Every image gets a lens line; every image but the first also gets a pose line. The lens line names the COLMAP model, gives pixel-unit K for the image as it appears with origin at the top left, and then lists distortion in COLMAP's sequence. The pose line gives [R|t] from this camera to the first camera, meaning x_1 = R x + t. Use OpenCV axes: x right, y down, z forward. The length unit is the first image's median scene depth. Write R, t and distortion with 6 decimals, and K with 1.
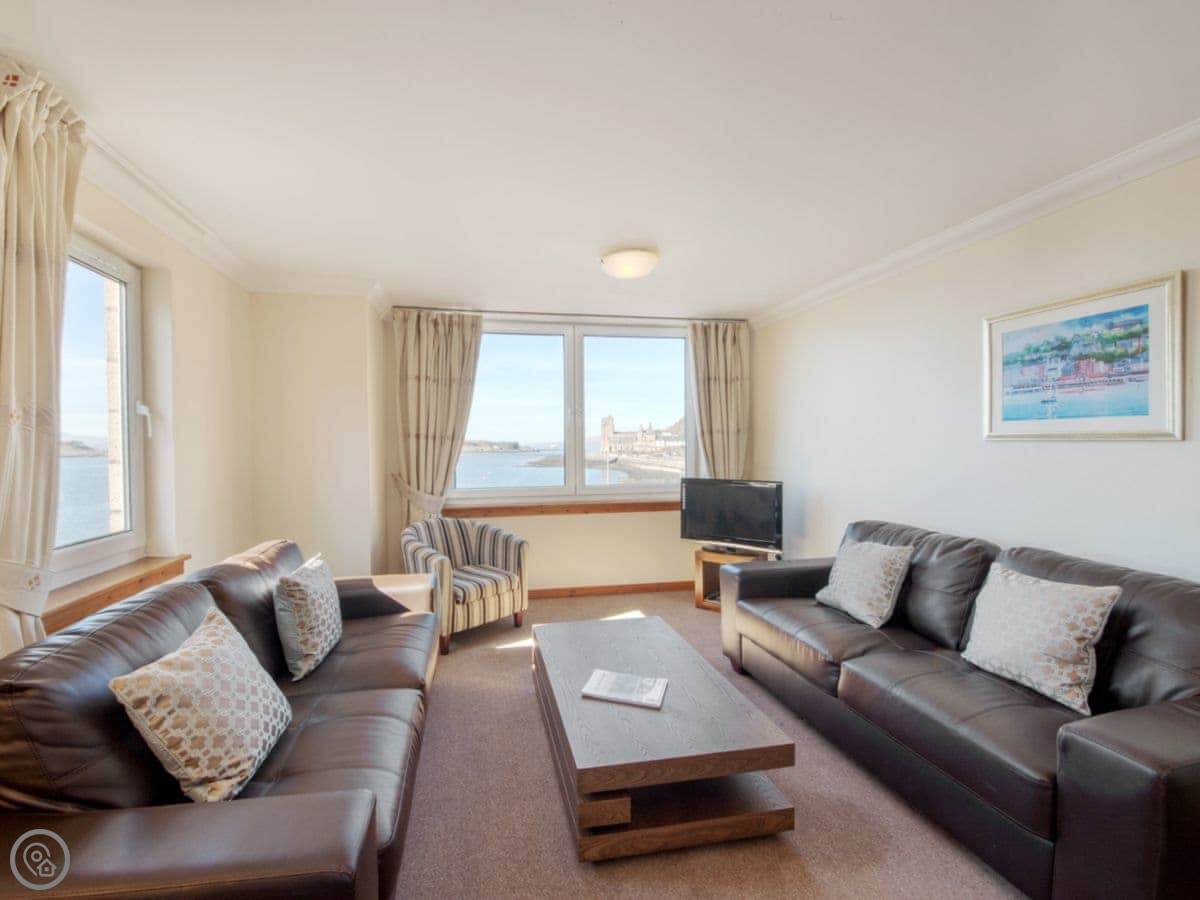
lens RADIAL K [[556.2, 0, 574.3], [0, 556.2, 462.5], [0, 0, 1]] dist [0.060145, -0.062028]
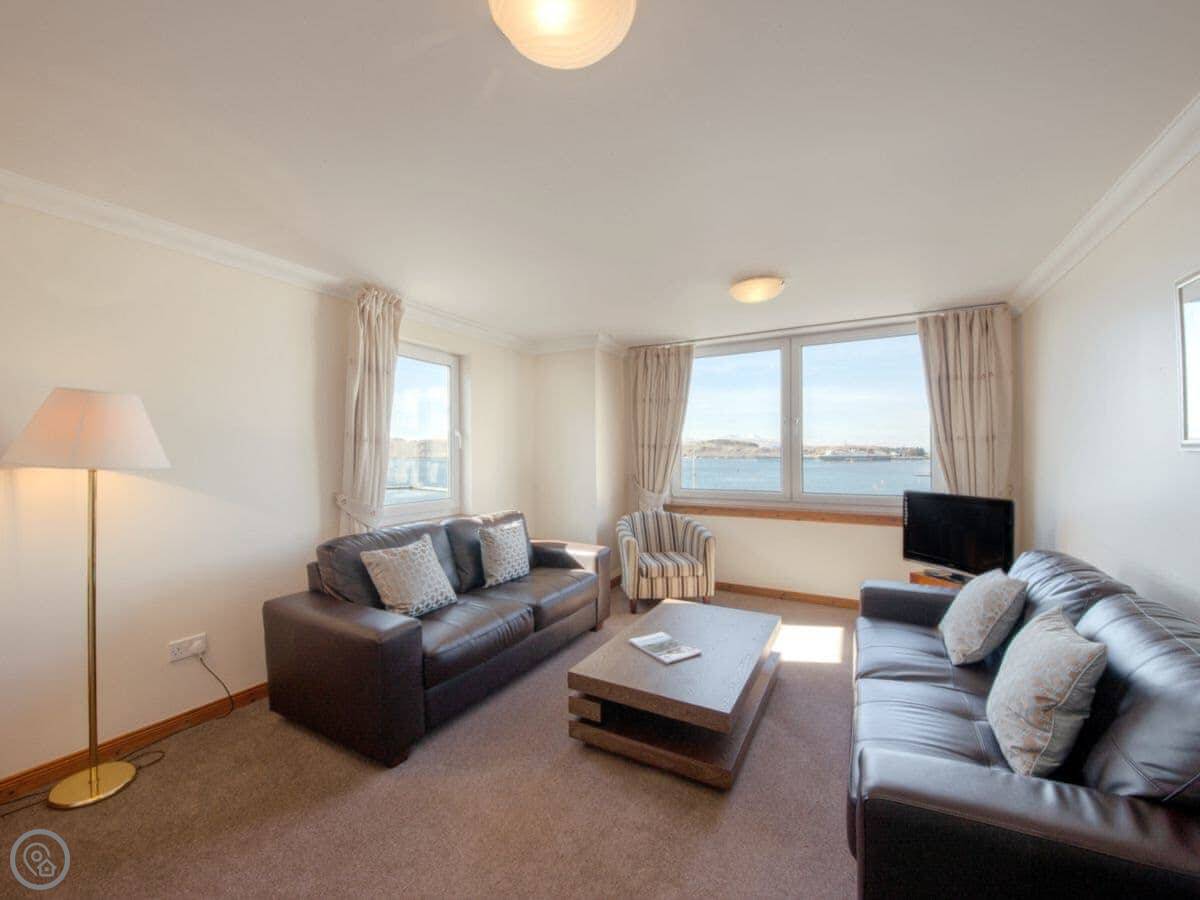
lens RADIAL K [[556.2, 0, 574.3], [0, 556.2, 462.5], [0, 0, 1]] dist [0.060145, -0.062028]
pose [[0.718387, 0.016778, -0.695441, 0.497641], [-0.023919, 0.999714, -0.000590, -0.004190], [0.695232, 0.017058, 0.718583, -0.031047]]
